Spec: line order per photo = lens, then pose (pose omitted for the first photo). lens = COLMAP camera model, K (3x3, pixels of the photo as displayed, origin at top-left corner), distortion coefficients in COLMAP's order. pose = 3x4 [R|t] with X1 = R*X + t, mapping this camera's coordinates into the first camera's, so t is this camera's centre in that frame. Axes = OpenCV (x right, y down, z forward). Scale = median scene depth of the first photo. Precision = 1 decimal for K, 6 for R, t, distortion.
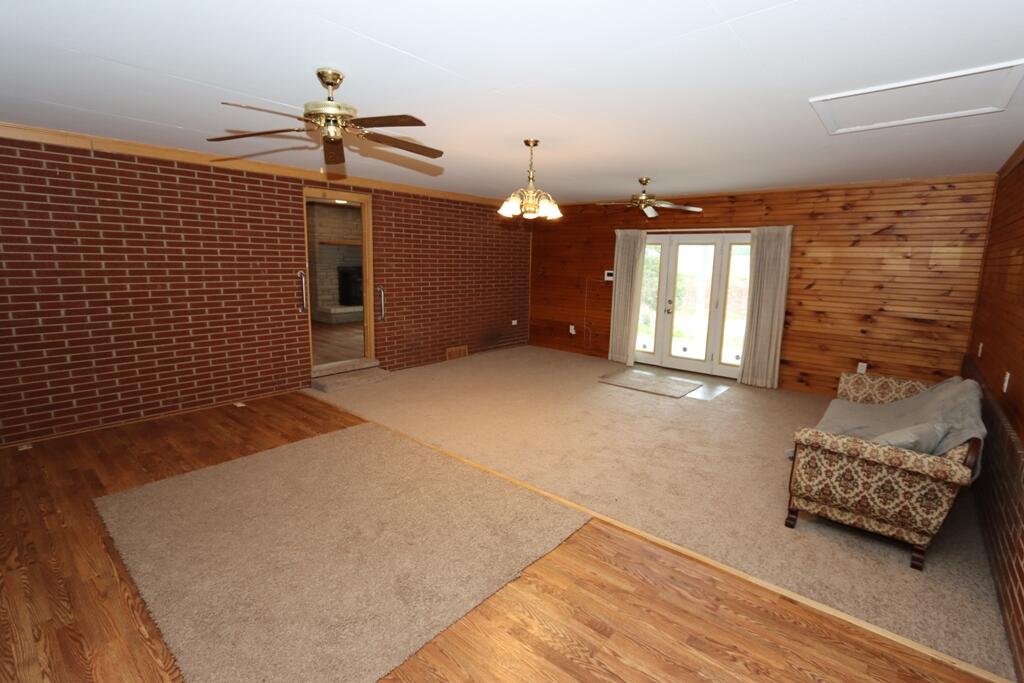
lens RADIAL K [[476.3, 0, 506.4], [0, 476.3, 339.2], [0, 0, 1]] dist [-0.019648, 0.002251]
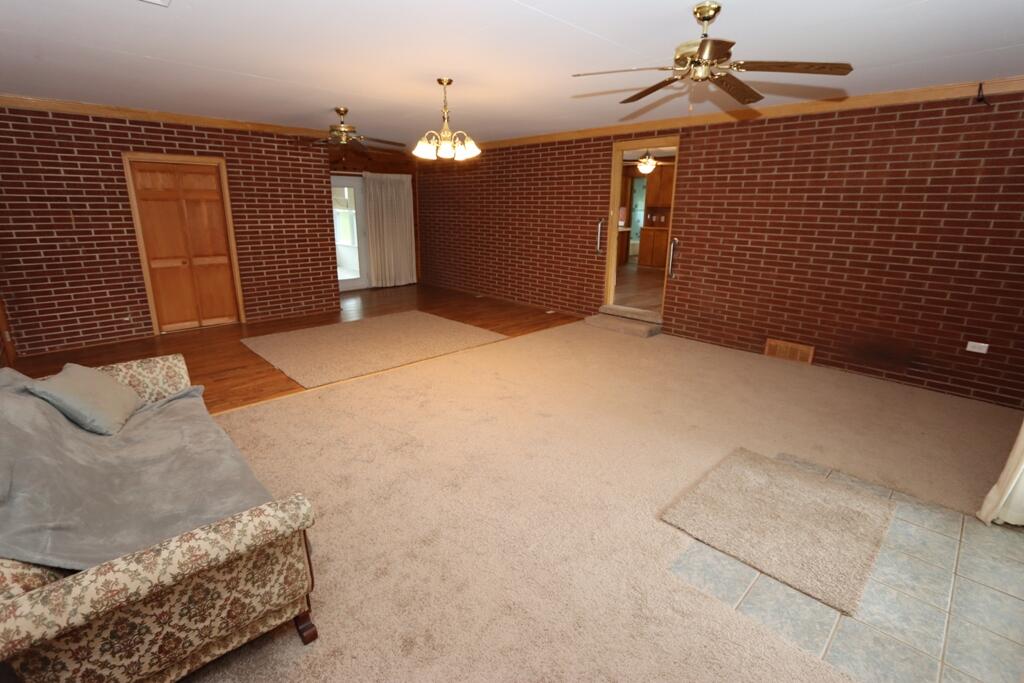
lens RADIAL K [[476.3, 0, 506.8], [0, 476.3, 341.2], [0, 0, 1]] dist [-0.019648, 0.002251]
pose [[-0.093840, 0.258199, -0.961523, 0.700932], [-0.173347, 0.946796, 0.271162, -0.119438], [0.980380, 0.192123, -0.044089, 0.783091]]
